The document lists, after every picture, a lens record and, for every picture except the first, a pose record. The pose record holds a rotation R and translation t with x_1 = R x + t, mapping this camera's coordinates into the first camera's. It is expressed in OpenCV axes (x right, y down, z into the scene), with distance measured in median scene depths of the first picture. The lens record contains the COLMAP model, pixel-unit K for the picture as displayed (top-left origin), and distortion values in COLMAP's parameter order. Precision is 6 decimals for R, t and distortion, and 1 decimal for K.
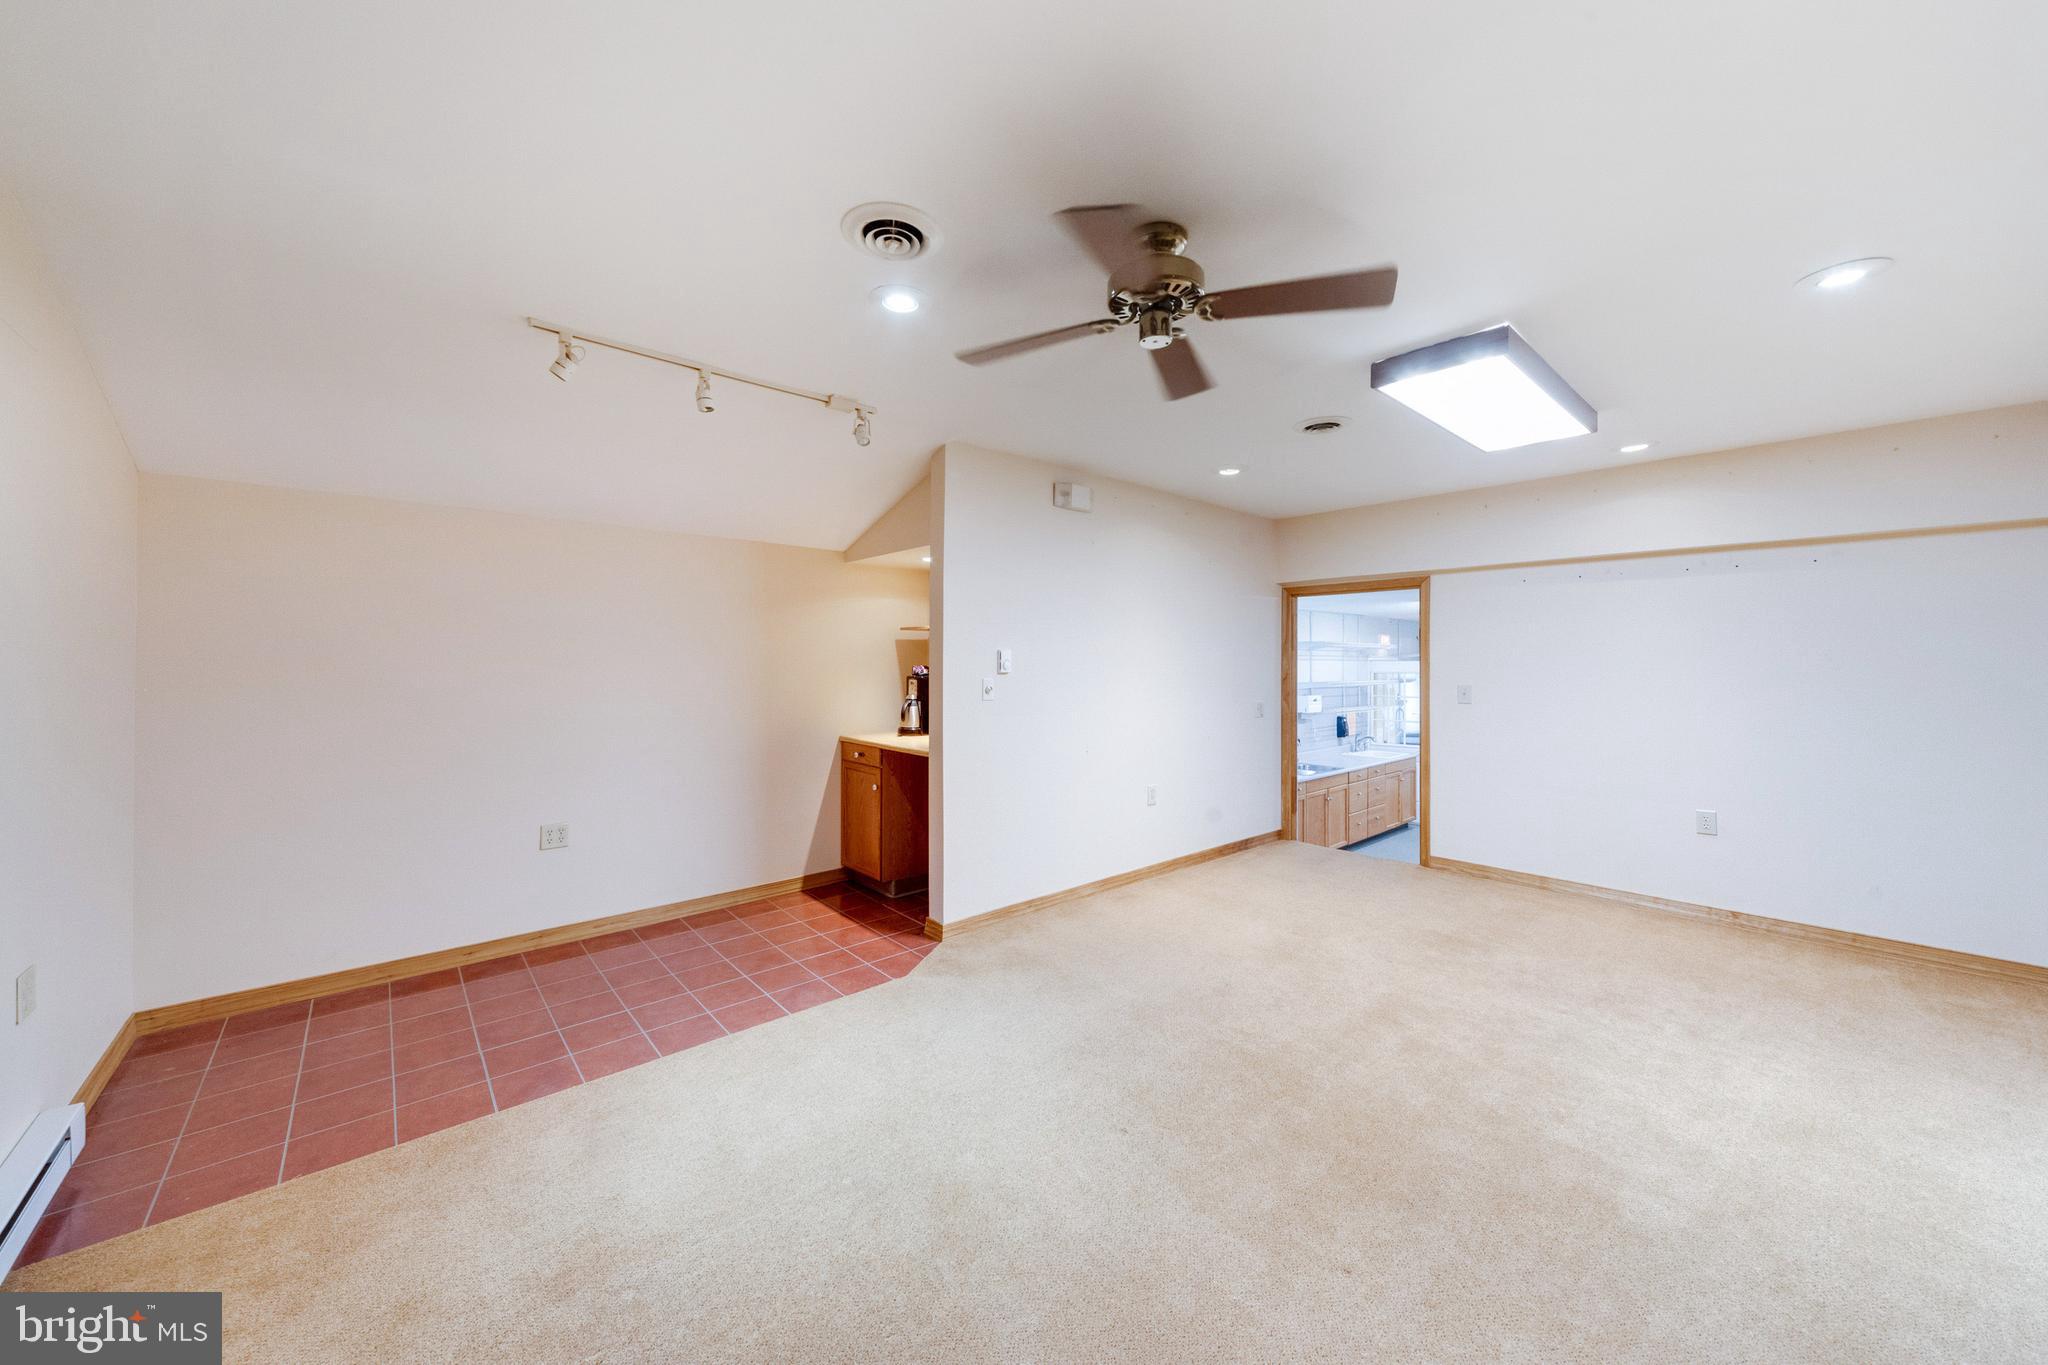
lens RADIAL K [[712.6, 0, 1024.0], [0, 712.6, 682.5], [0, 0, 1]] dist [-0.000225, -0.000014]
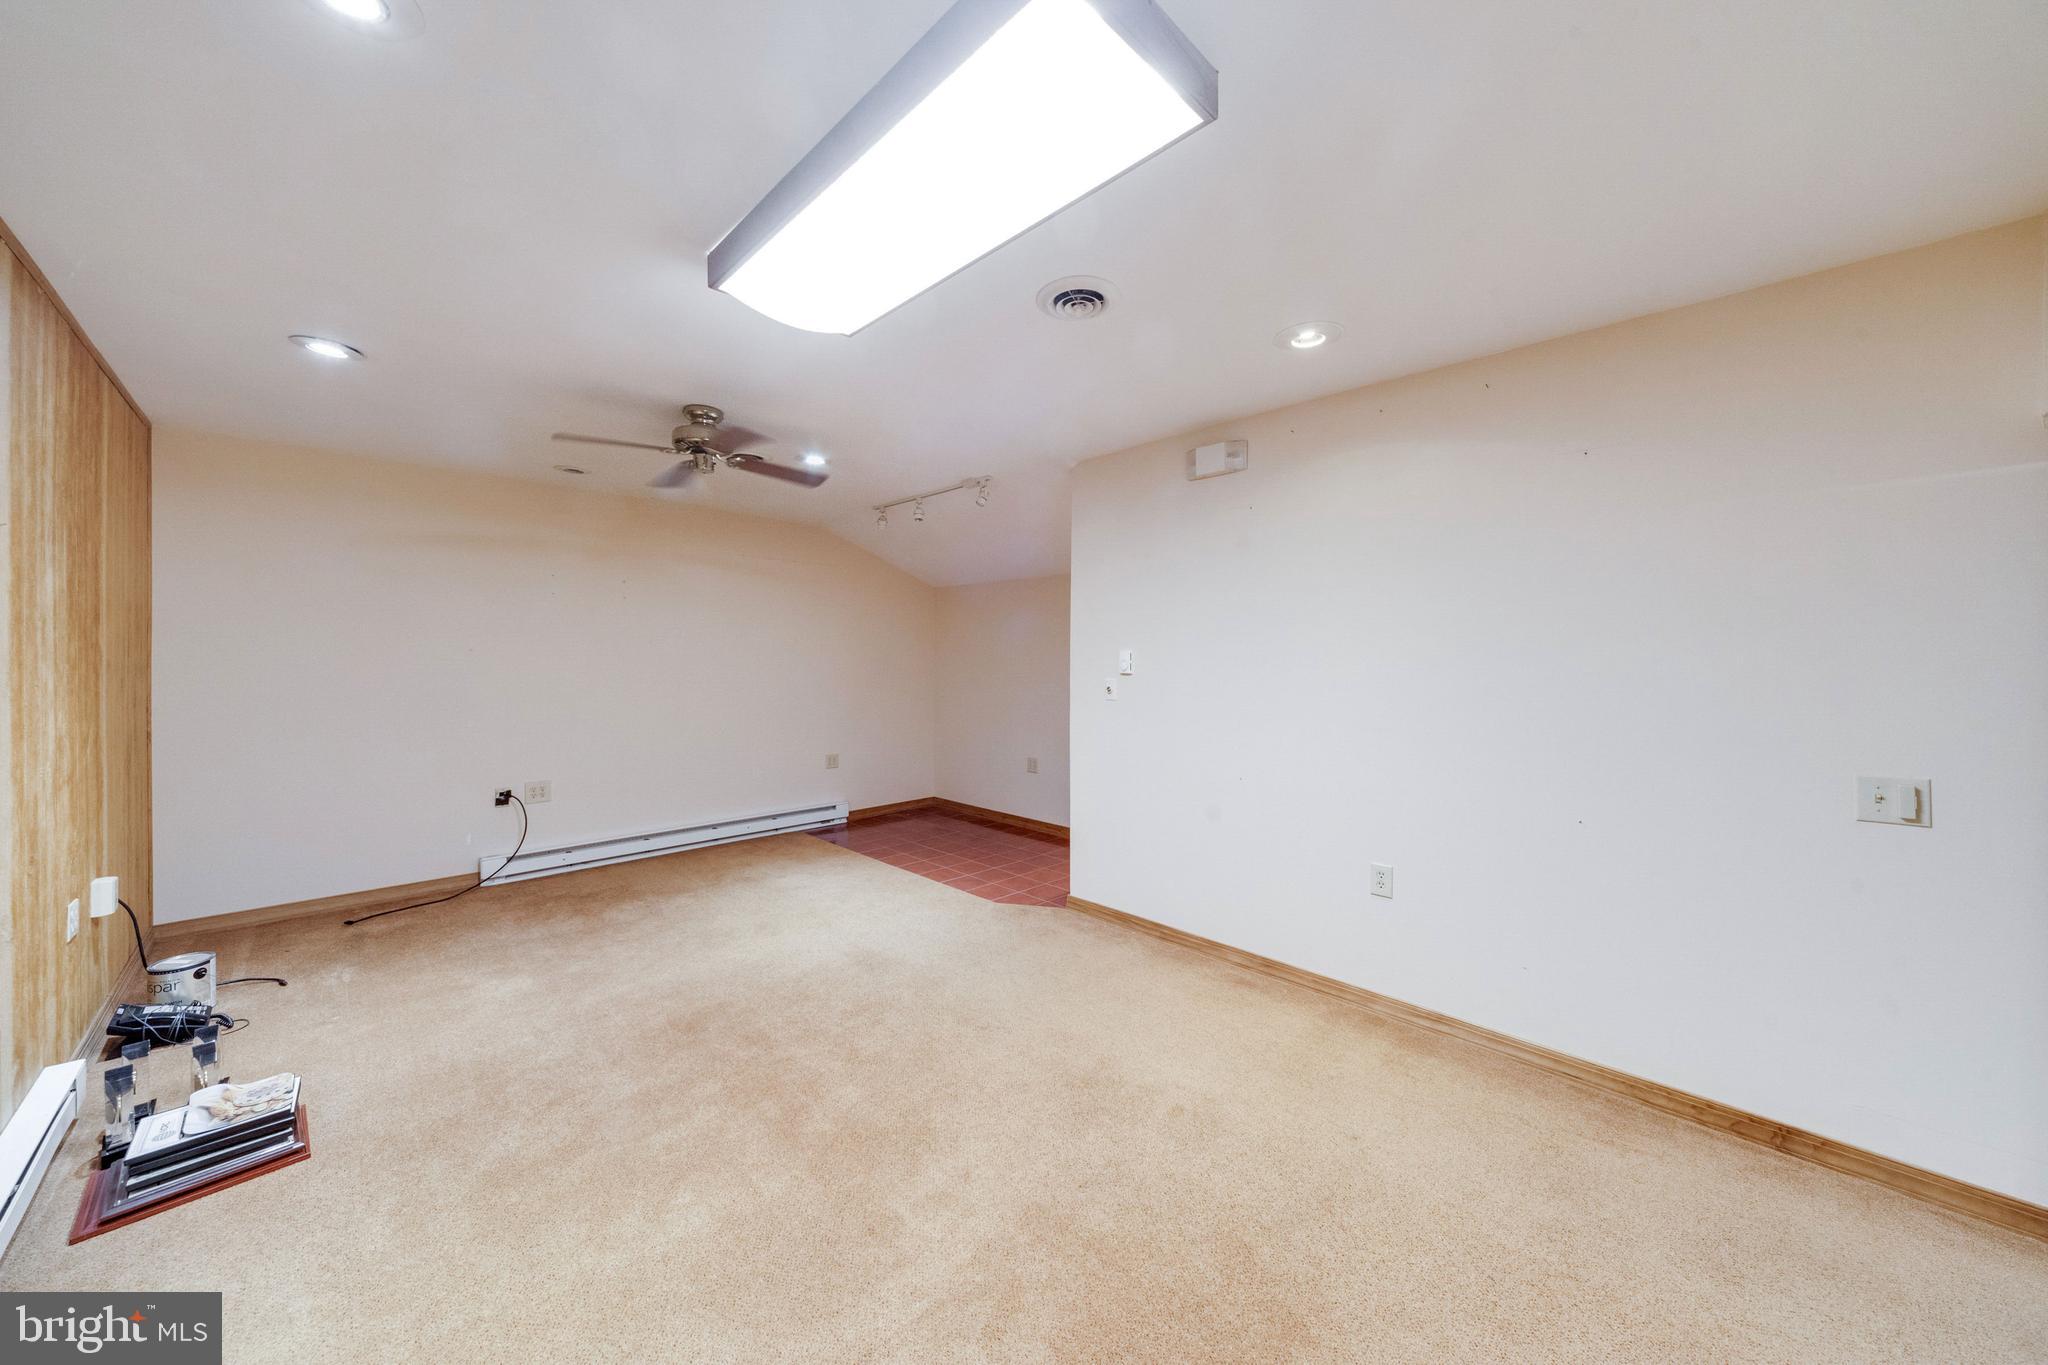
lens RADIAL K [[712.6, 0, 1024.0], [0, 712.6, 682.5], [0, 0, 1]] dist [-0.000225, -0.000014]
pose [[0.067705, 0.030637, -0.997235, 1.113241], [-0.032542, 0.999064, 0.028483, -0.028543], [0.997175, 0.030524, 0.068639, 0.941046]]
